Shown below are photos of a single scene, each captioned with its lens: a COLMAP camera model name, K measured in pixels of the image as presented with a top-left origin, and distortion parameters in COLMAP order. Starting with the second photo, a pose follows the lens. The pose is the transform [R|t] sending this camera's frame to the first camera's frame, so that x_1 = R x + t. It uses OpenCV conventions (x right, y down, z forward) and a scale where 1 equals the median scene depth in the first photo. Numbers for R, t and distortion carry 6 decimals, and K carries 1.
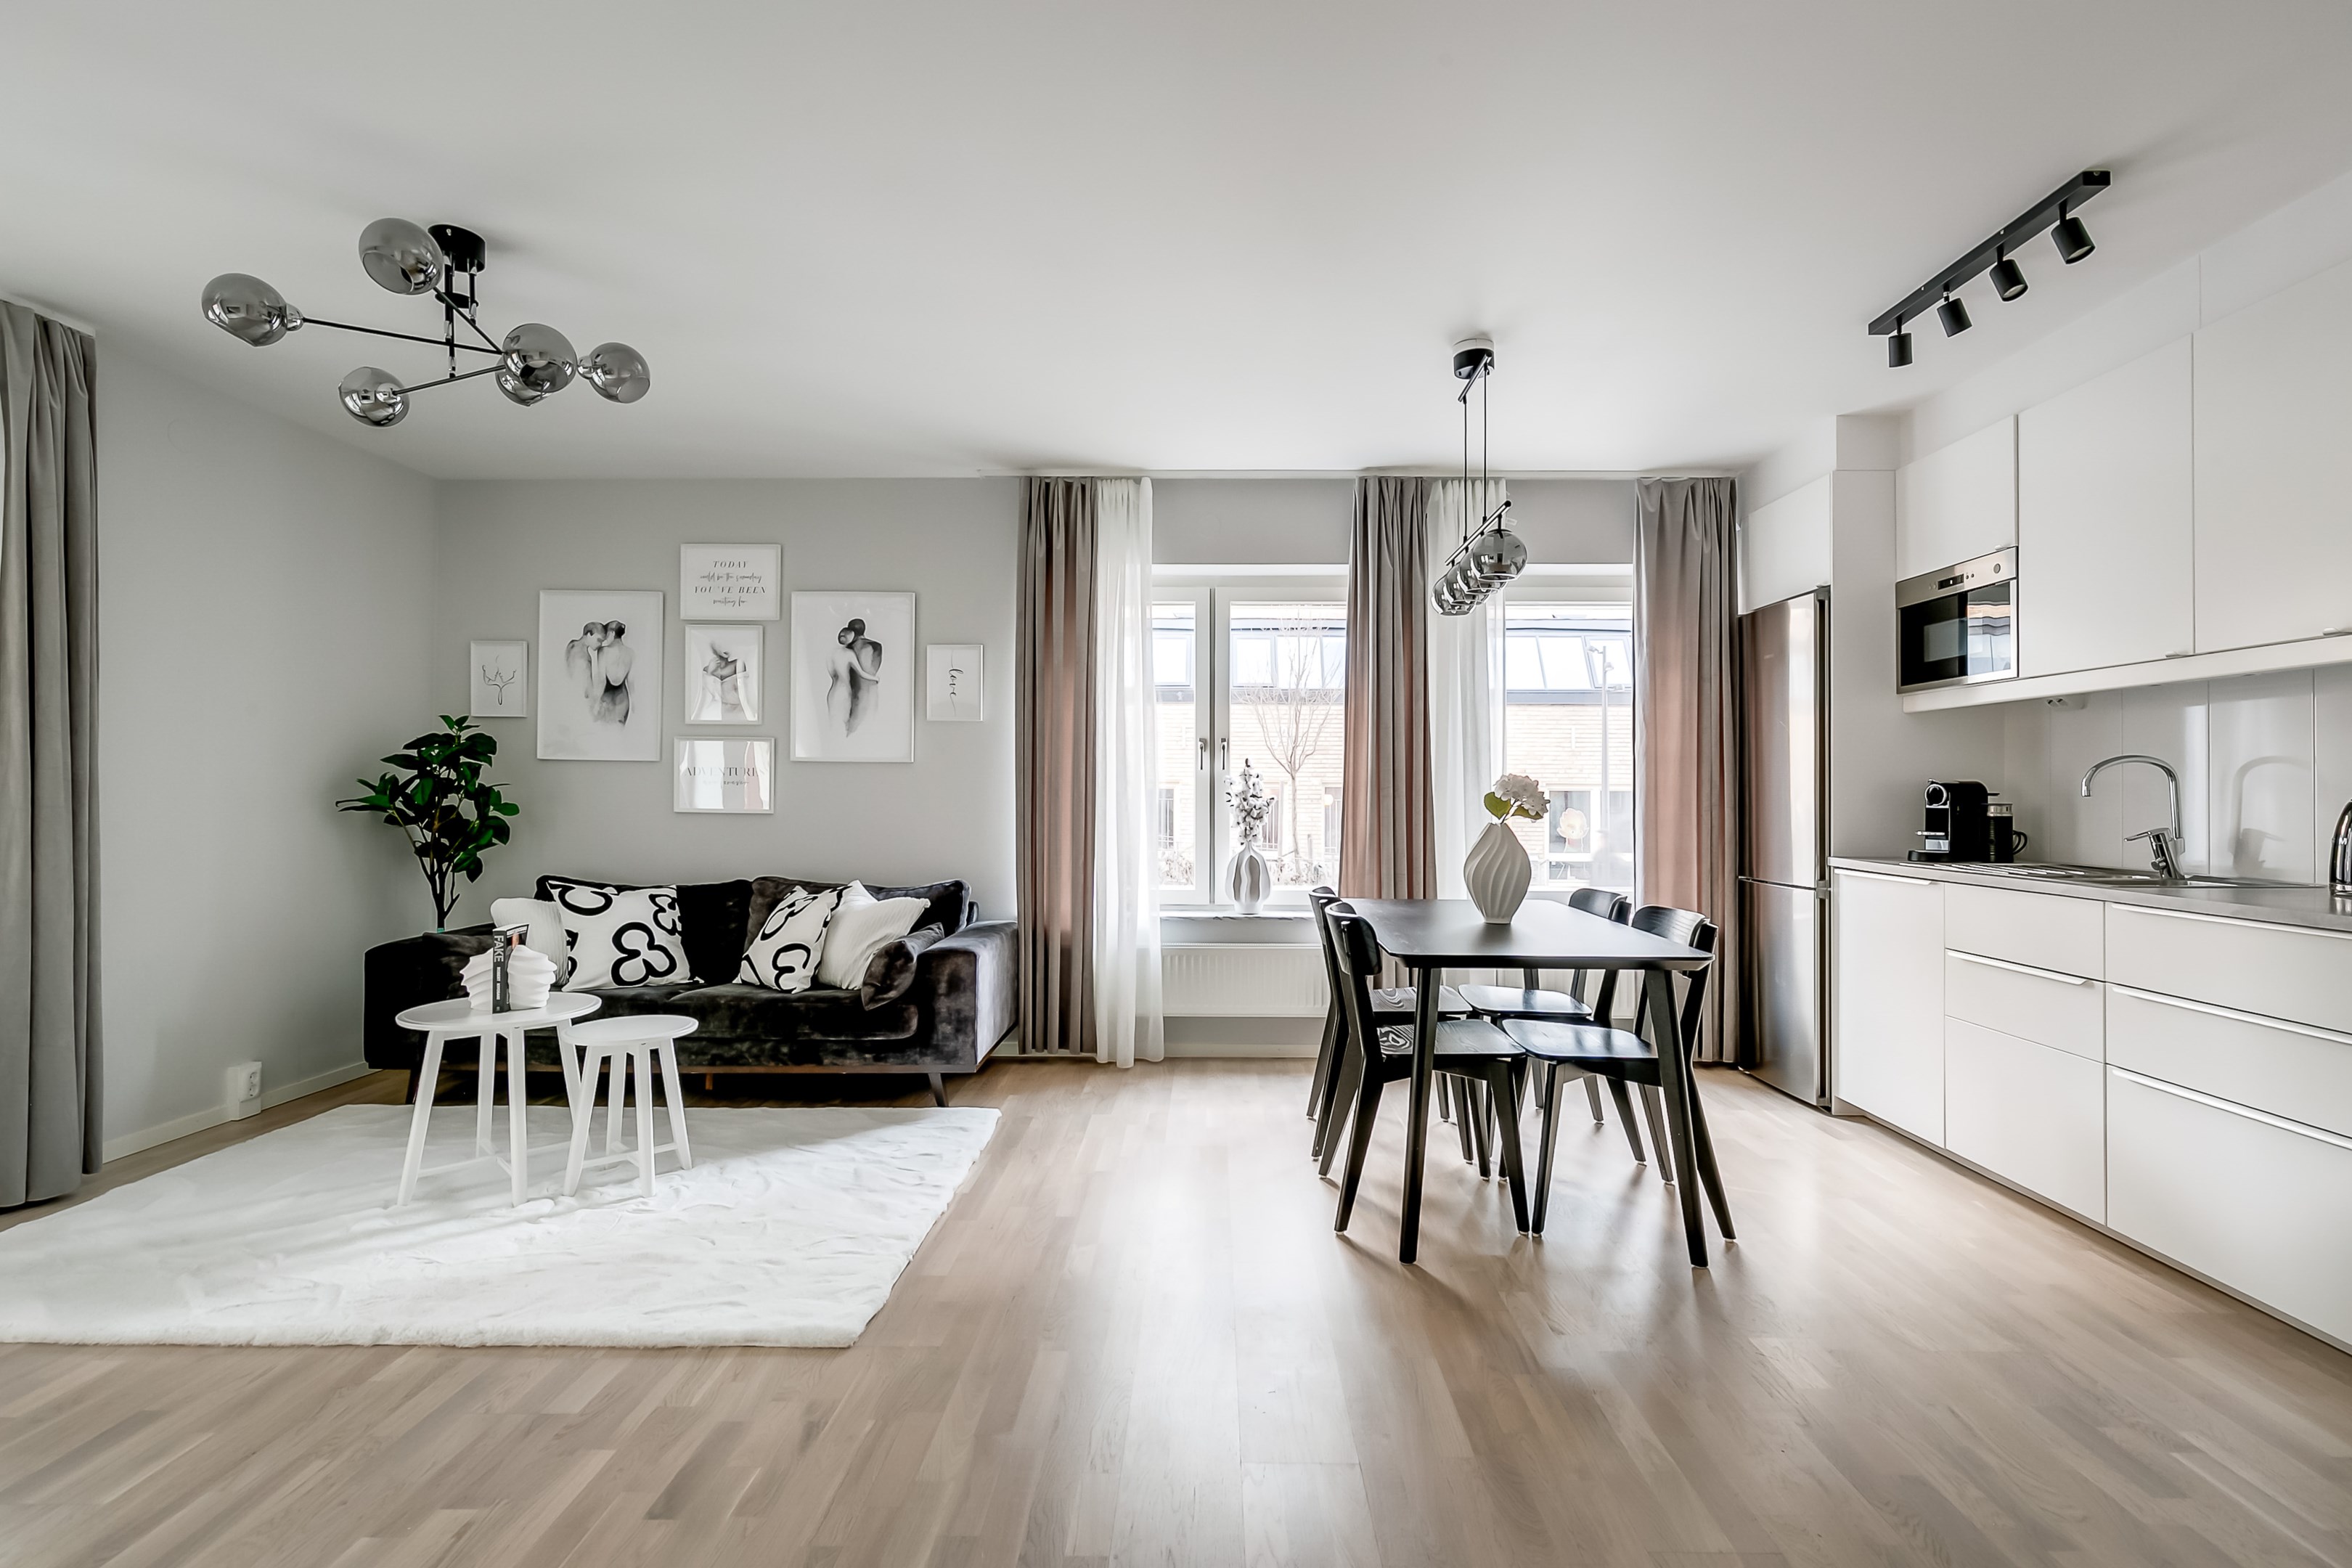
lens RADIAL K [[1113.5, 0, 1197.7], [0, 1113.5, 779.1], [0, 0, 1]] dist [-0.003559, 0.001042]
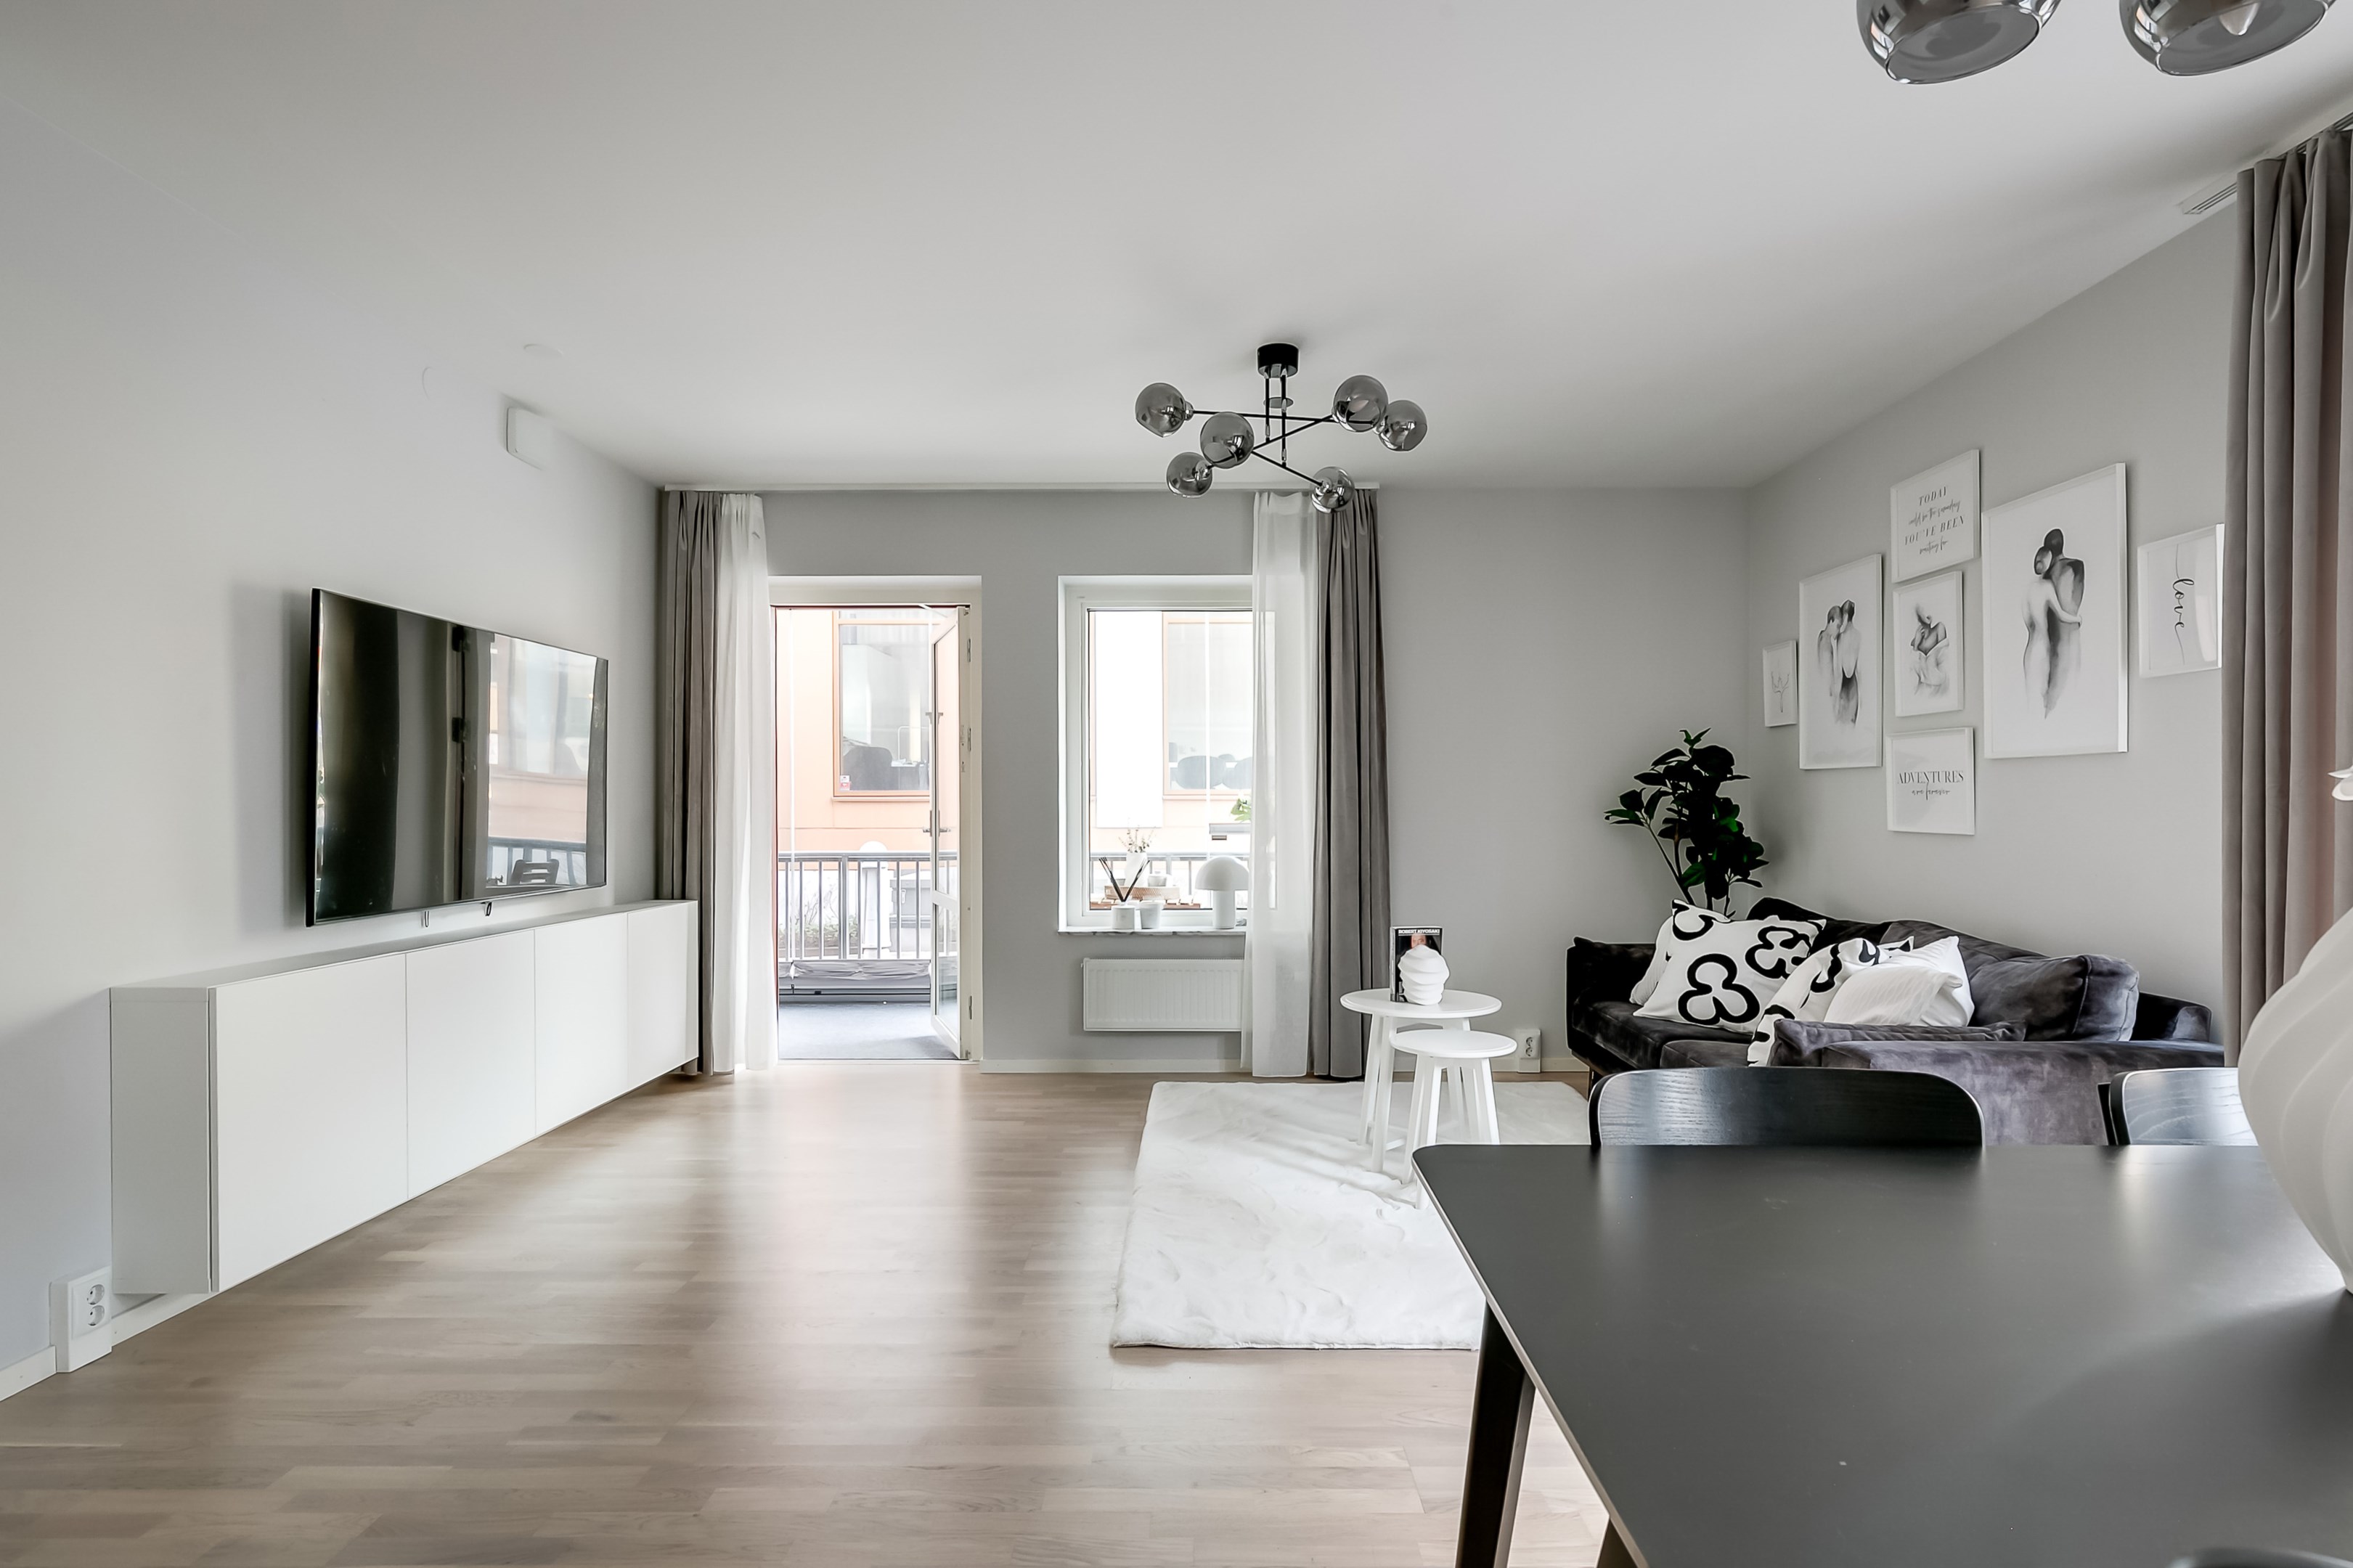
lens RADIAL K [[1200.5, 0, 1191.6], [0, 1200.5, 805.8], [0, 0, 1]] dist [-0.000495, -0.000853]
pose [[0.004781, -0.006244, -0.999969, 0.458067], [0.012923, 0.999897, -0.006182, 0.013465], [0.999905, -0.012893, 0.004861, 0.617775]]
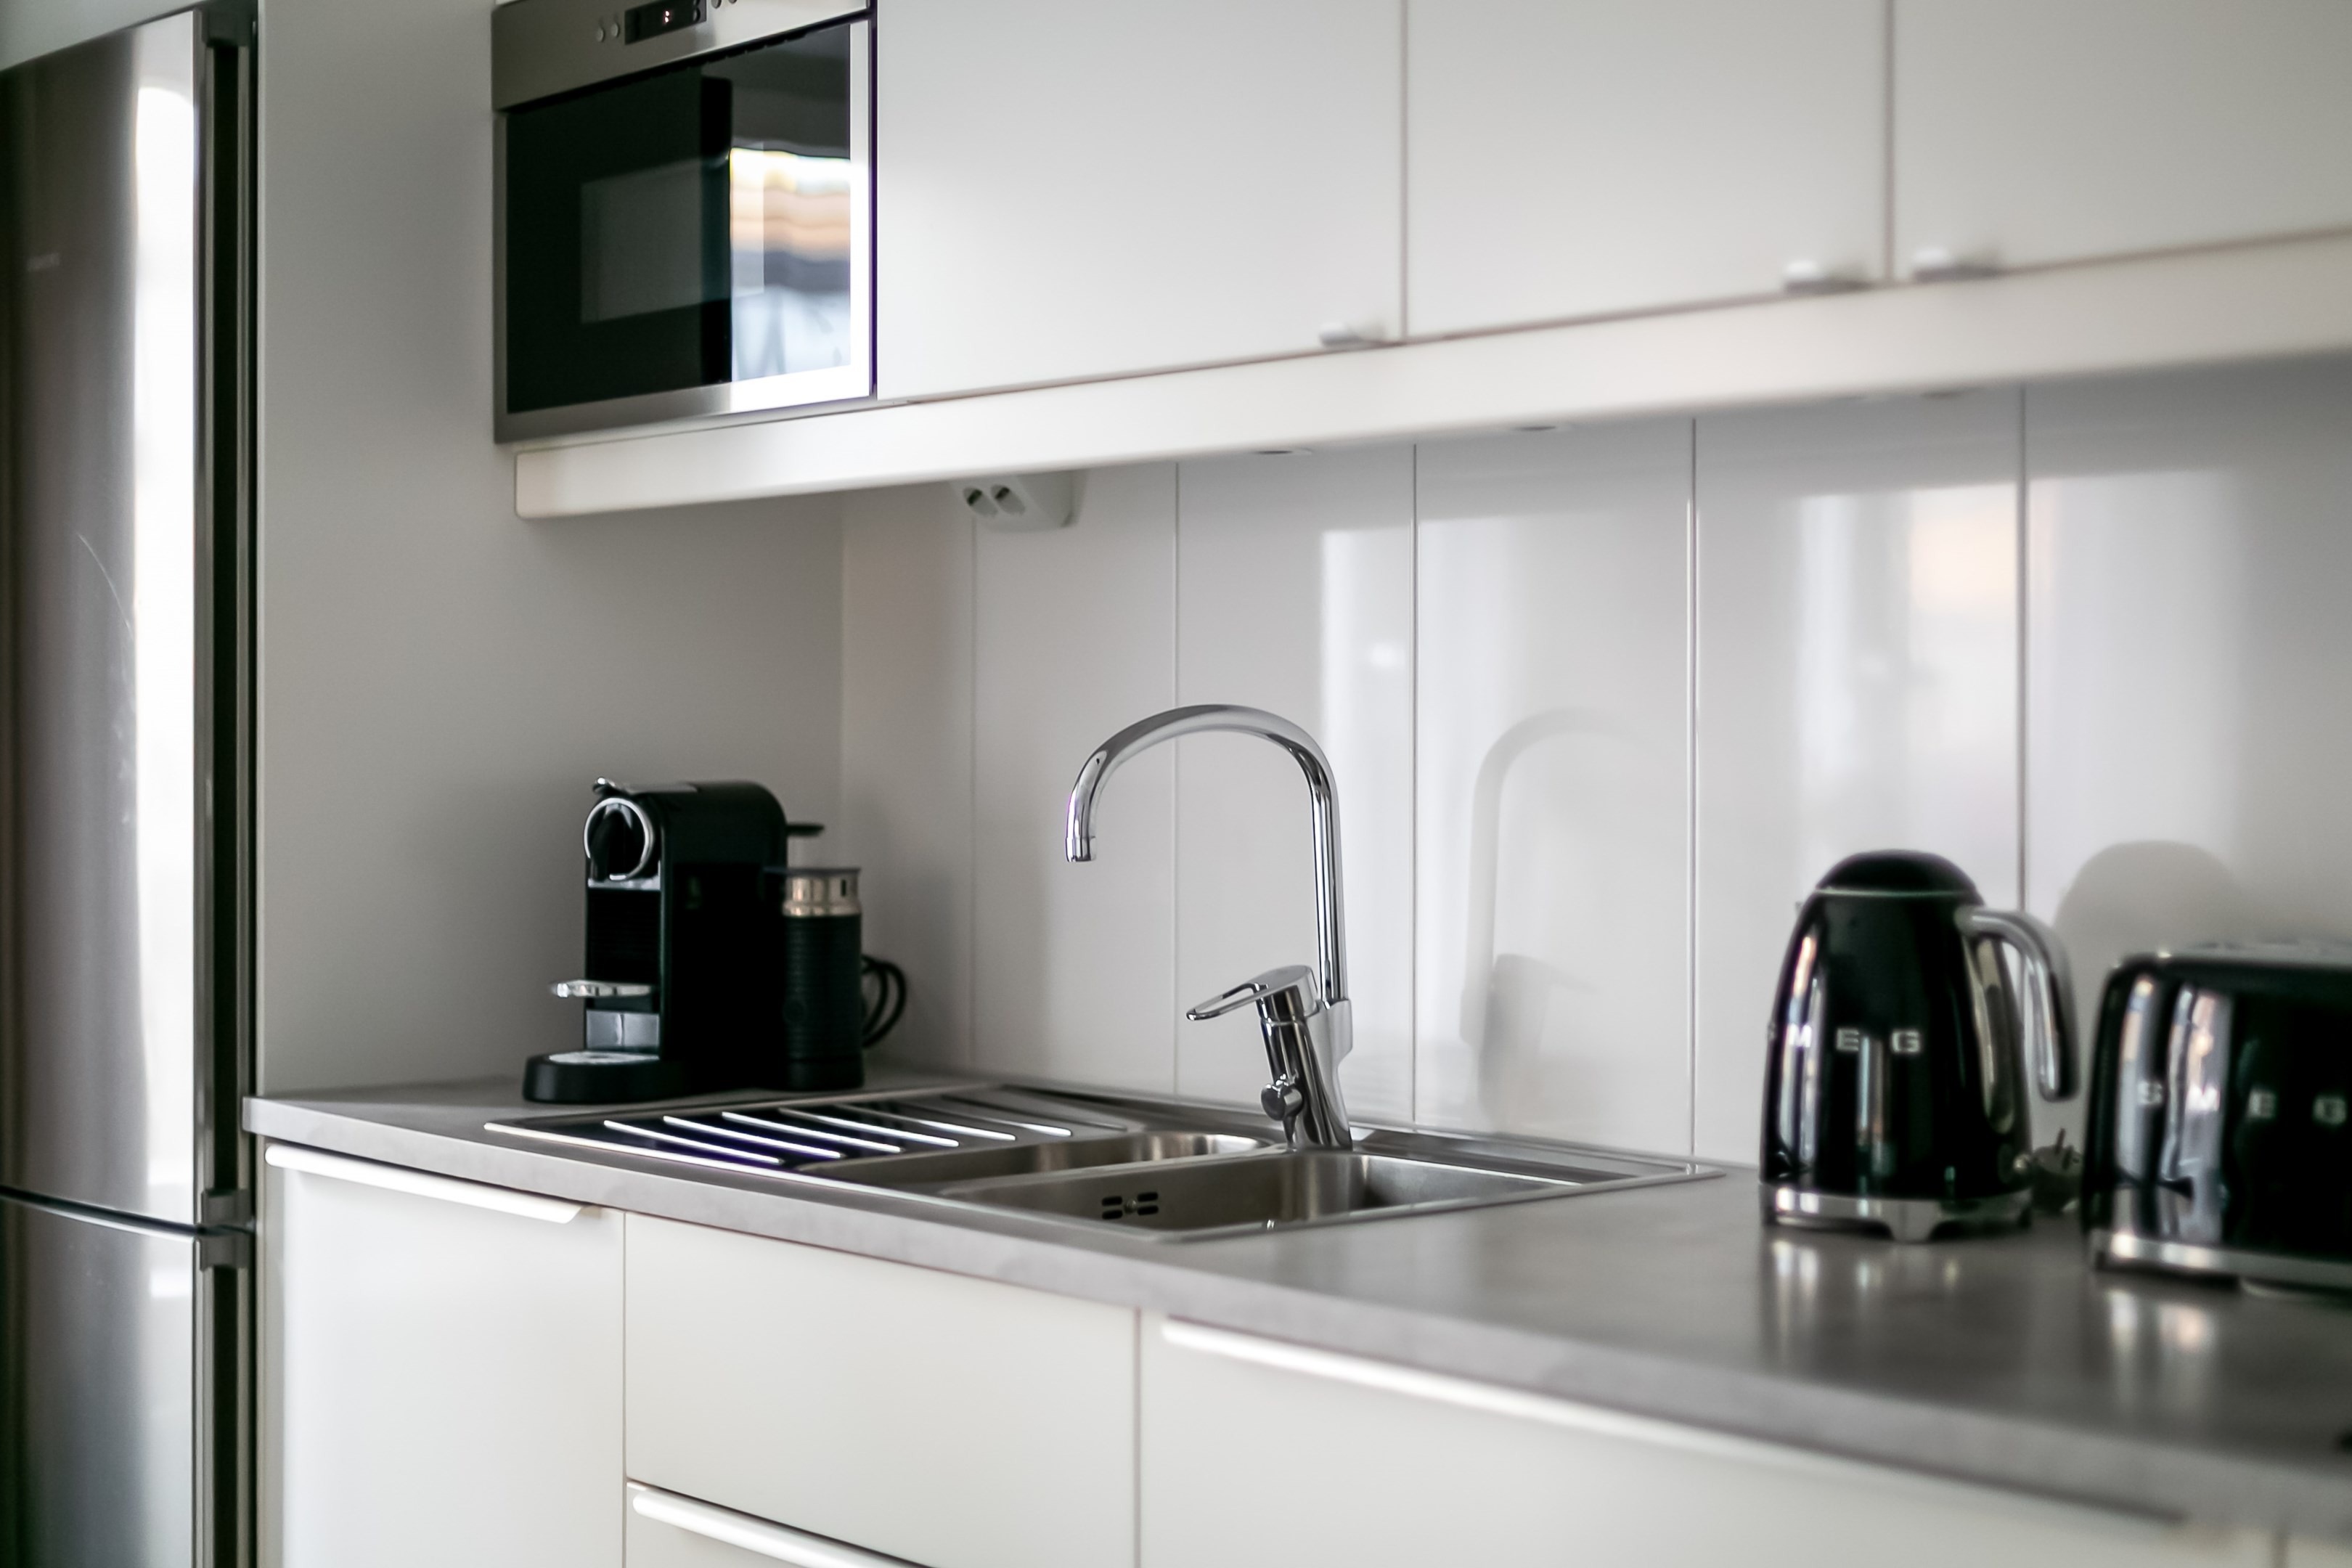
lens RADIAL K [[3620.6, 0, 1182.3], [0, 3620.6, 769.9], [0, 0, 1]] dist [0.045717, 0.000000]
pose [[0.758940, -0.010485, 0.651076, 0.205524], [-0.003736, 0.999784, 0.020455, -0.018952], [-0.651150, -0.017957, 0.758736, 0.263708]]
